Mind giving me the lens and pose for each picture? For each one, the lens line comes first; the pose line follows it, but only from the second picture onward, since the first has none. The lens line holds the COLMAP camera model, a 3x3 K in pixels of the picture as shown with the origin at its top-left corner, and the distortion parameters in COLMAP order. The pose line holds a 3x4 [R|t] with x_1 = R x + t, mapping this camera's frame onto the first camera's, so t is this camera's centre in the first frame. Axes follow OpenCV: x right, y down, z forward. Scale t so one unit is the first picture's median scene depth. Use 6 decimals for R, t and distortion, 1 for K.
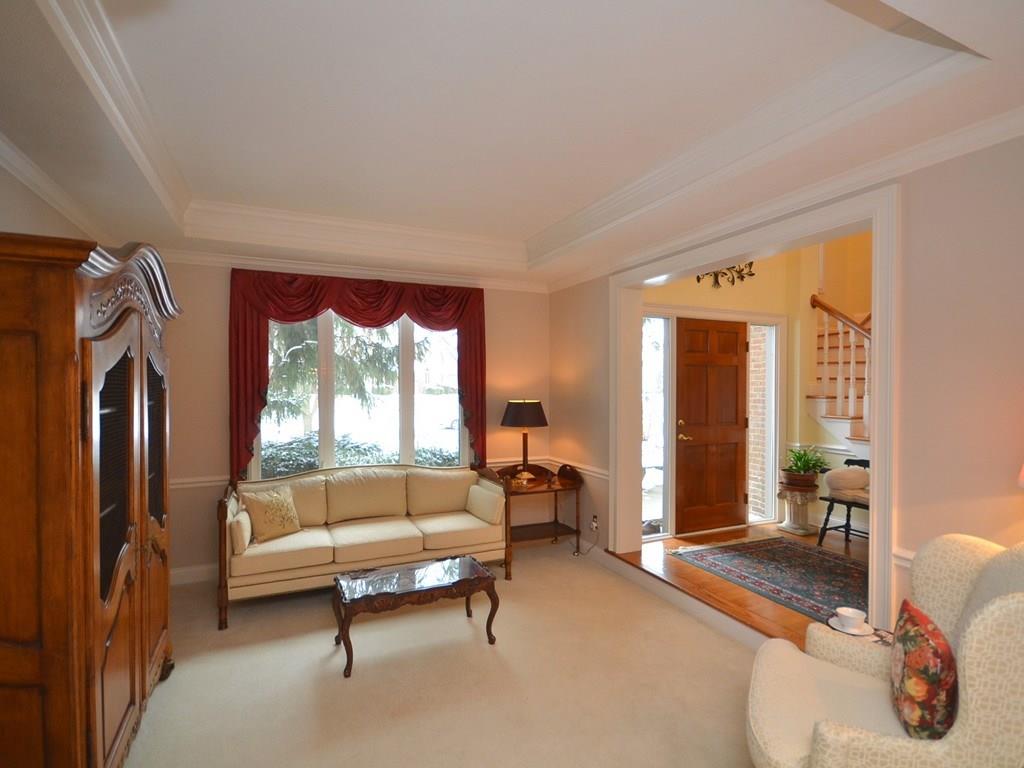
lens RADIAL K [[511.9, 0, 510.6], [0, 511.9, 386.9], [0, 0, 1]] dist [-0.003444, -0.000580]
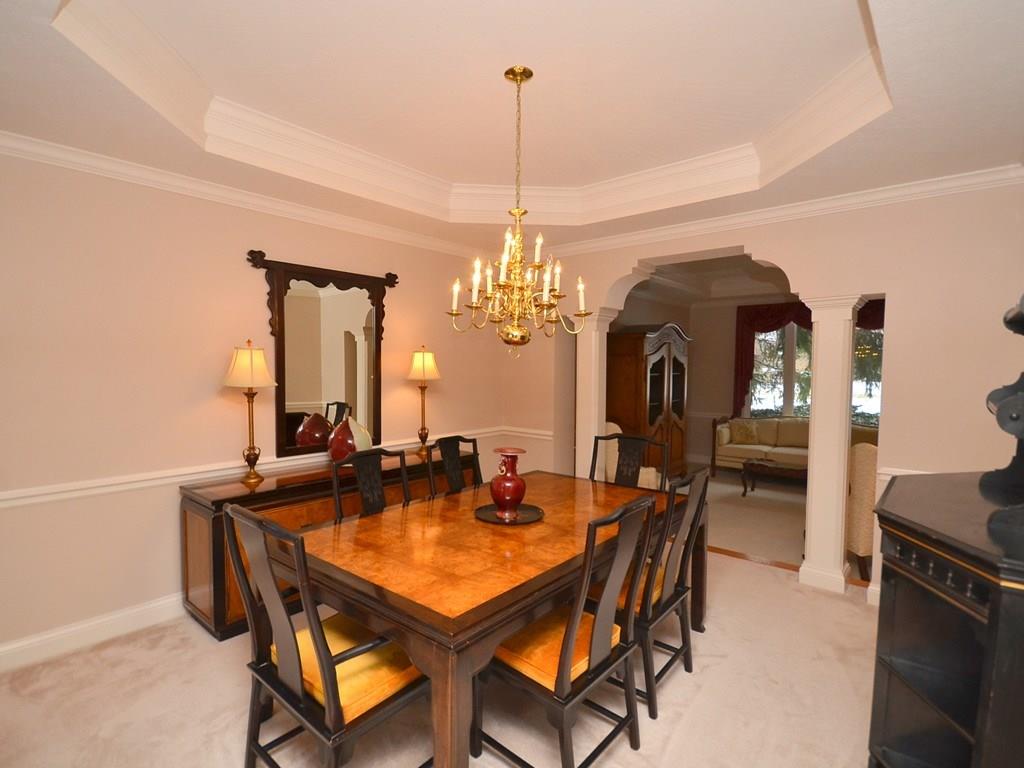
lens RADIAL K [[511.9, 0, 509.0], [0, 511.9, 385.6], [0, 0, 1]] dist [-0.003444, -0.000580]
pose [[0.419306, 0.040771, -0.906929, 1.396248], [-0.008178, 0.999120, 0.041135, -0.009487], [0.907808, -0.009831, 0.419271, -0.960186]]
